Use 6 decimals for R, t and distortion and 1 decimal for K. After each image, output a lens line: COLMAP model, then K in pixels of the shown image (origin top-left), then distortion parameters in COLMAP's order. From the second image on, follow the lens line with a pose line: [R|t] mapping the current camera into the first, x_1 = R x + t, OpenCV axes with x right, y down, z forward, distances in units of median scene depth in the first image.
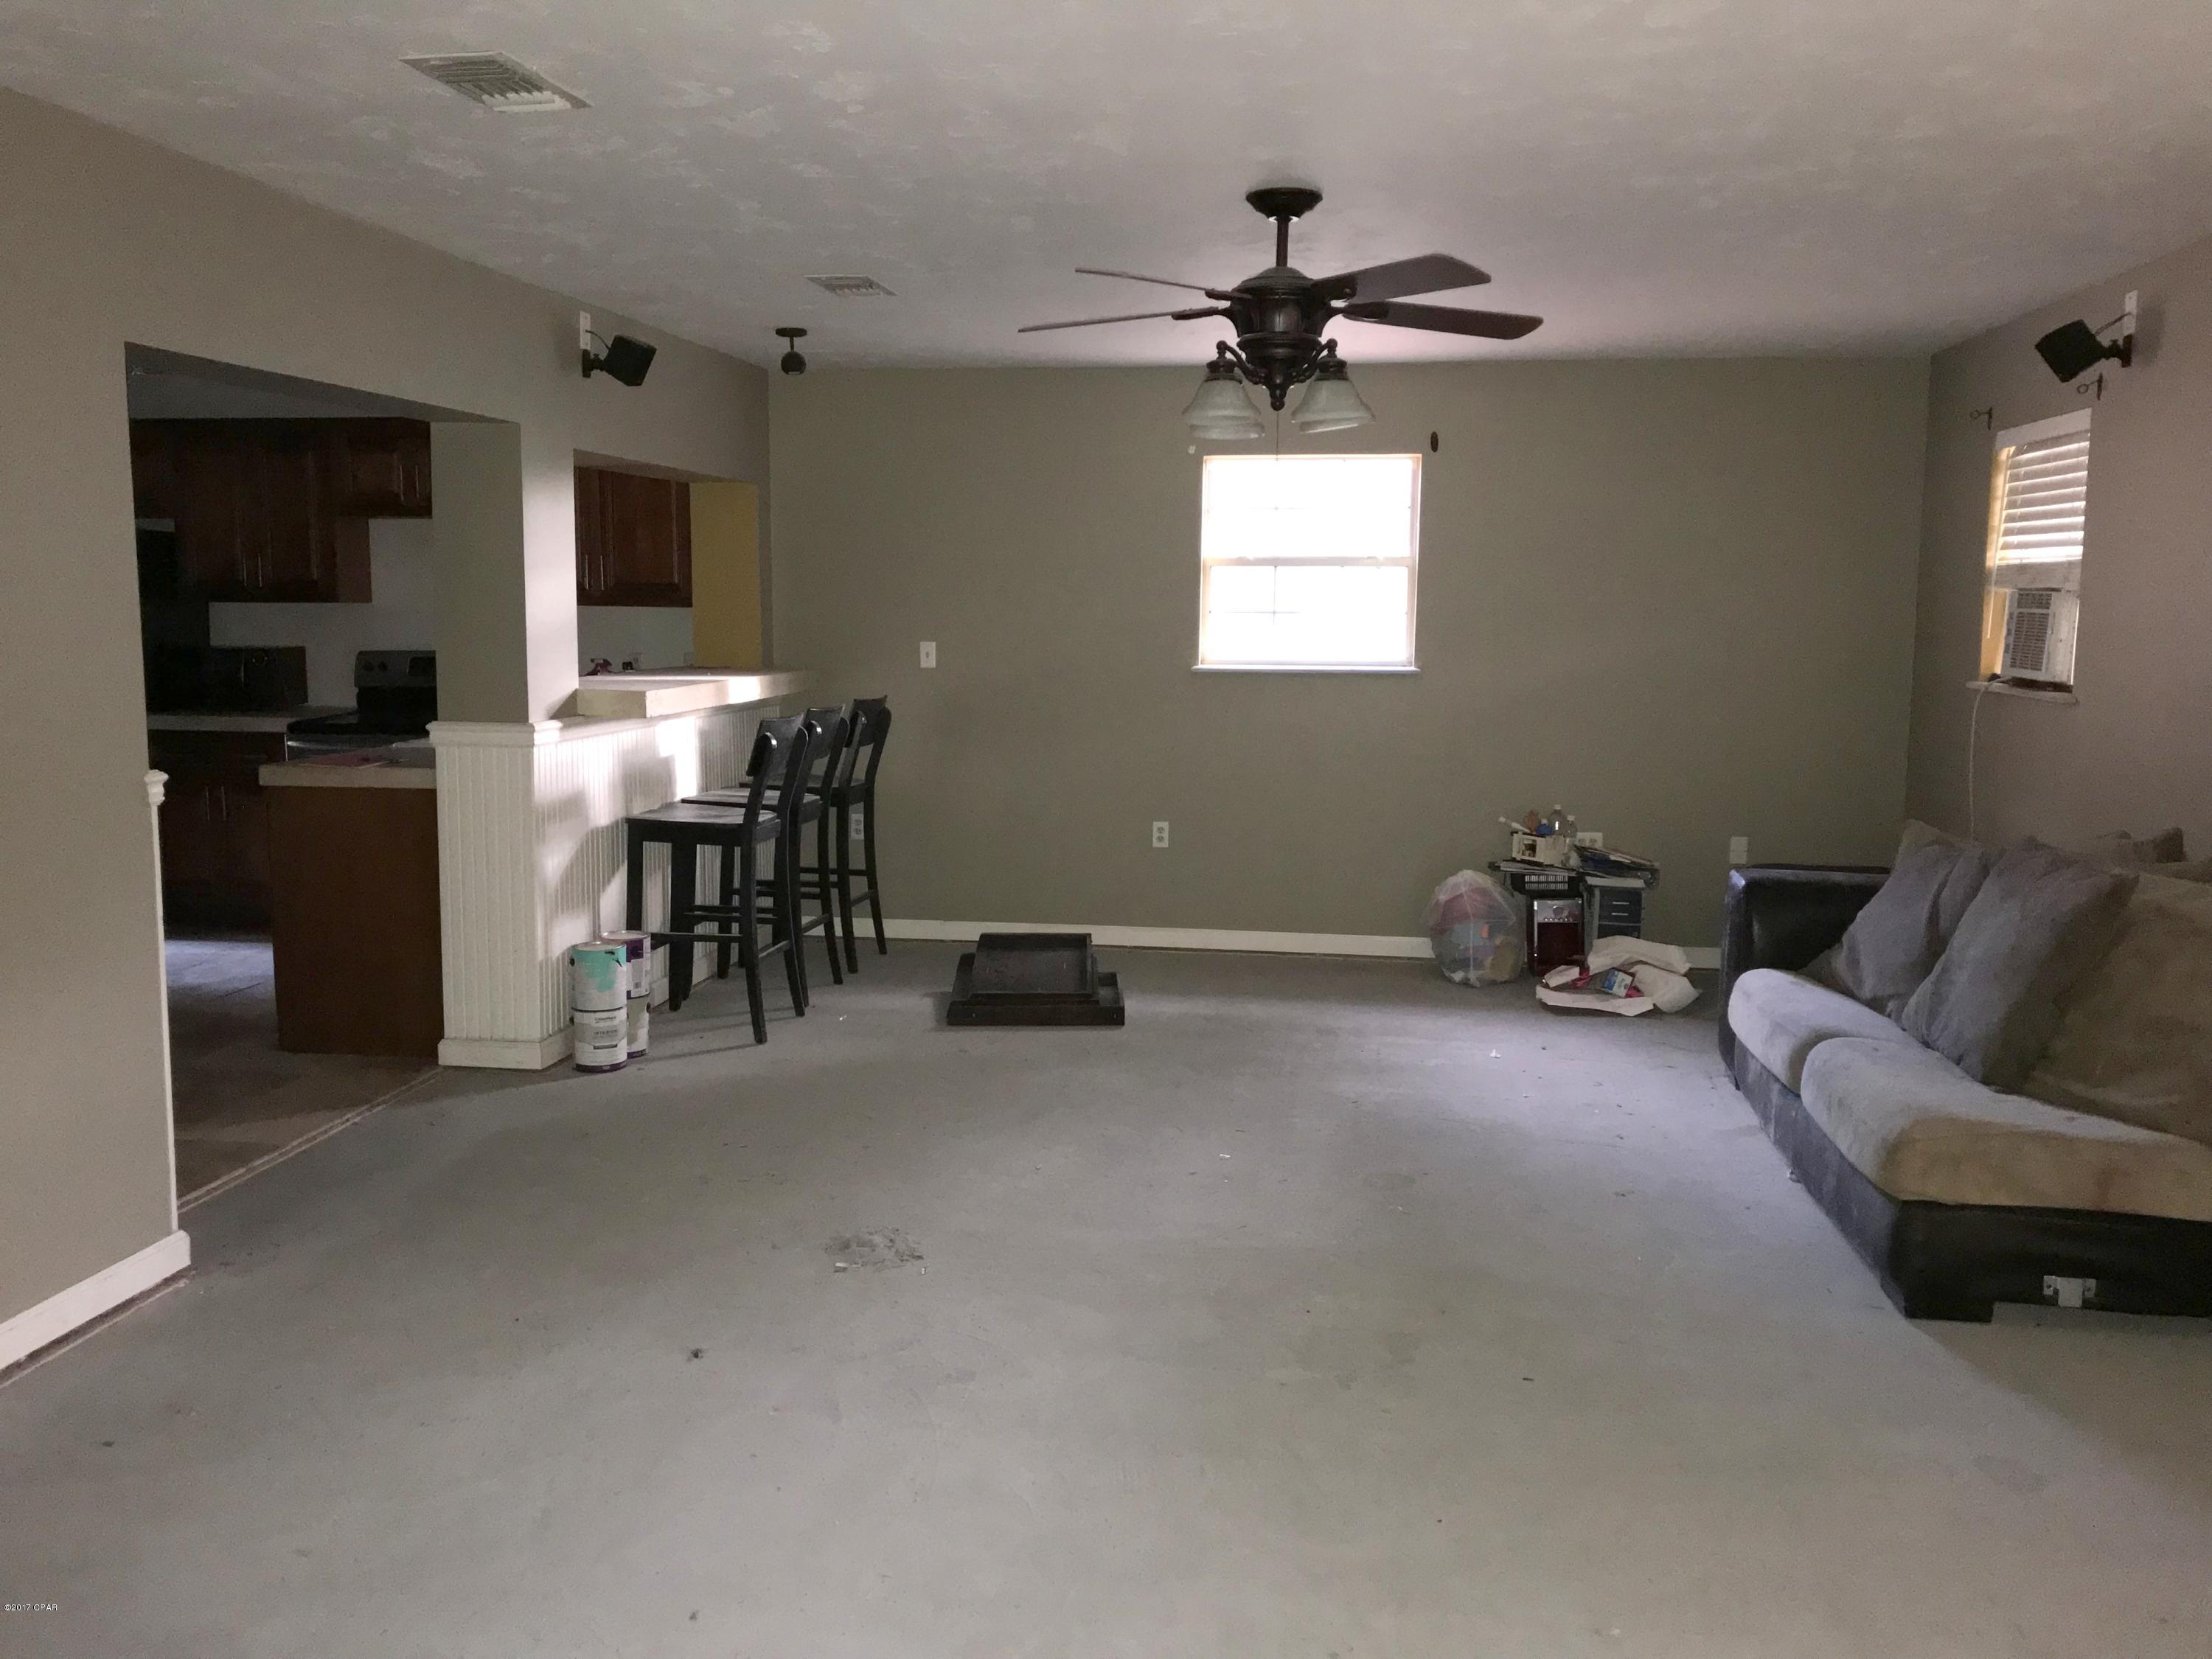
lens RADIAL K [[1833.4, 0, 1073.9], [0, 1833.4, 817.9], [0, 0, 1]] dist [0.084511, -0.161379]
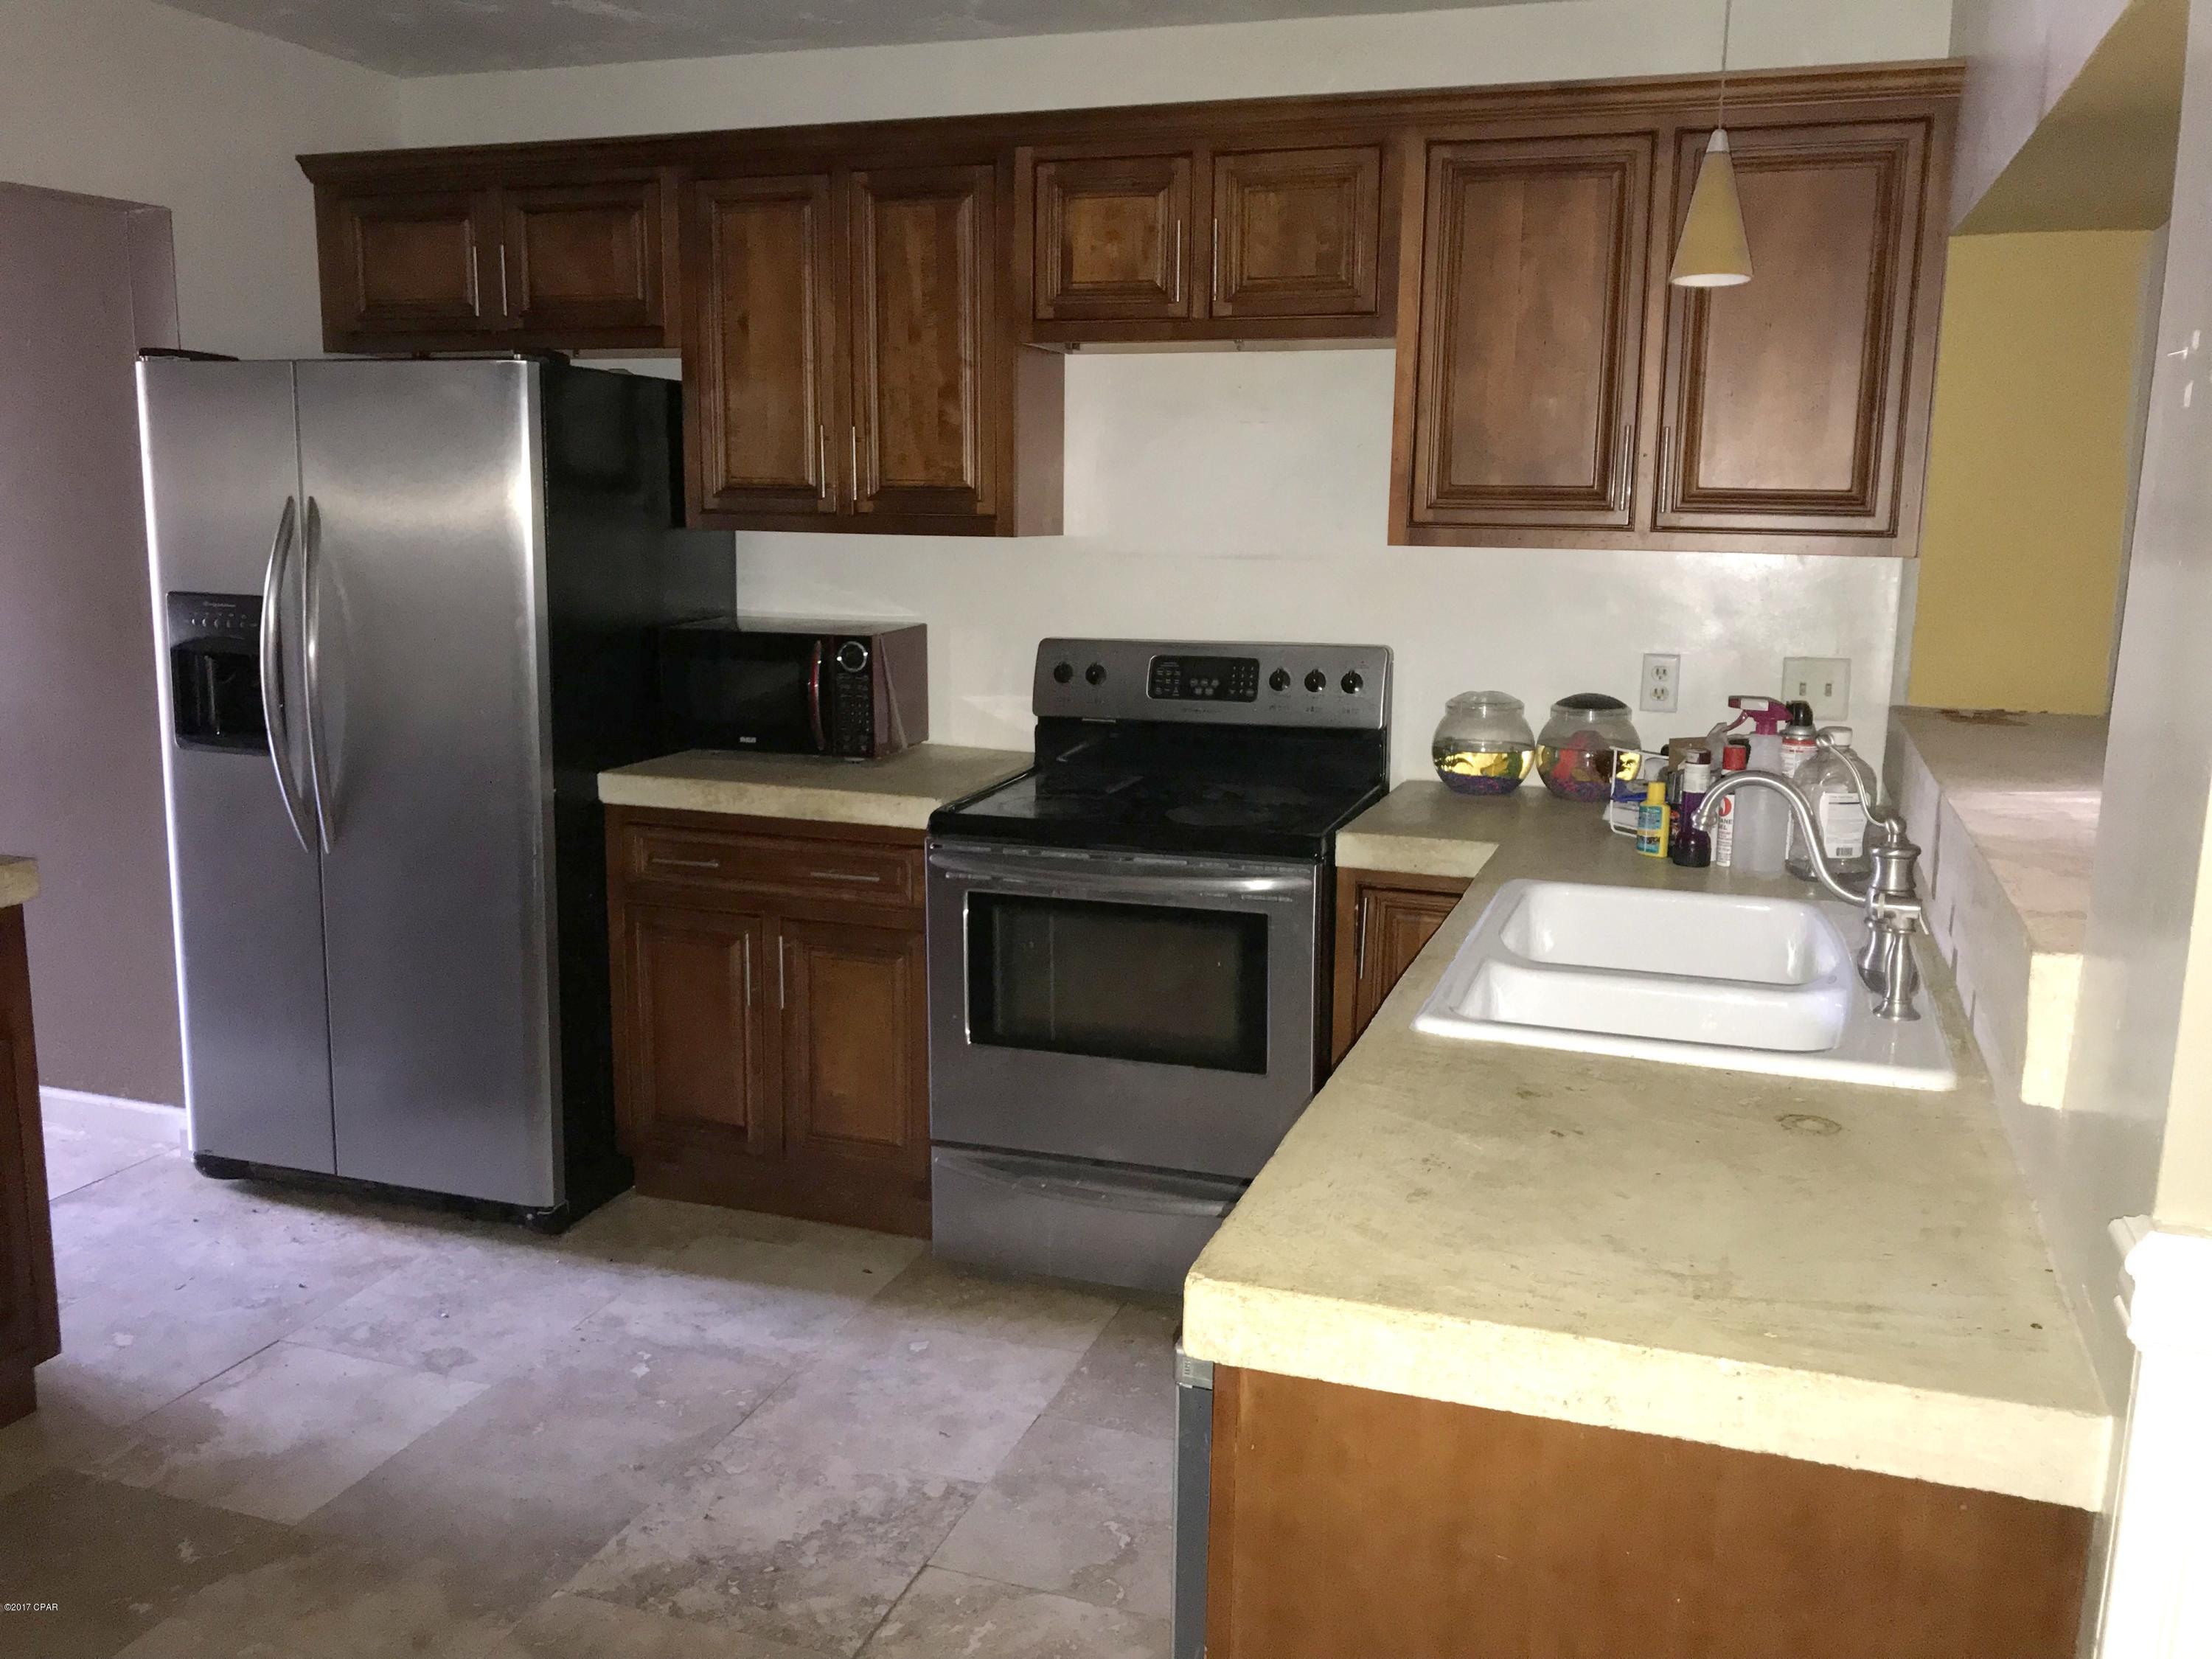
lens RADIAL K [[1848.6, 0, 1104.3], [0, 1848.6, 814.1], [0, 0, 1]] dist [0.012809, 0.004206]
pose [[0.983423, 0.037292, -0.177451, -0.330604], [-0.028498, 0.998248, 0.051850, -0.081264], [0.179074, -0.045934, 0.982763, 0.623138]]
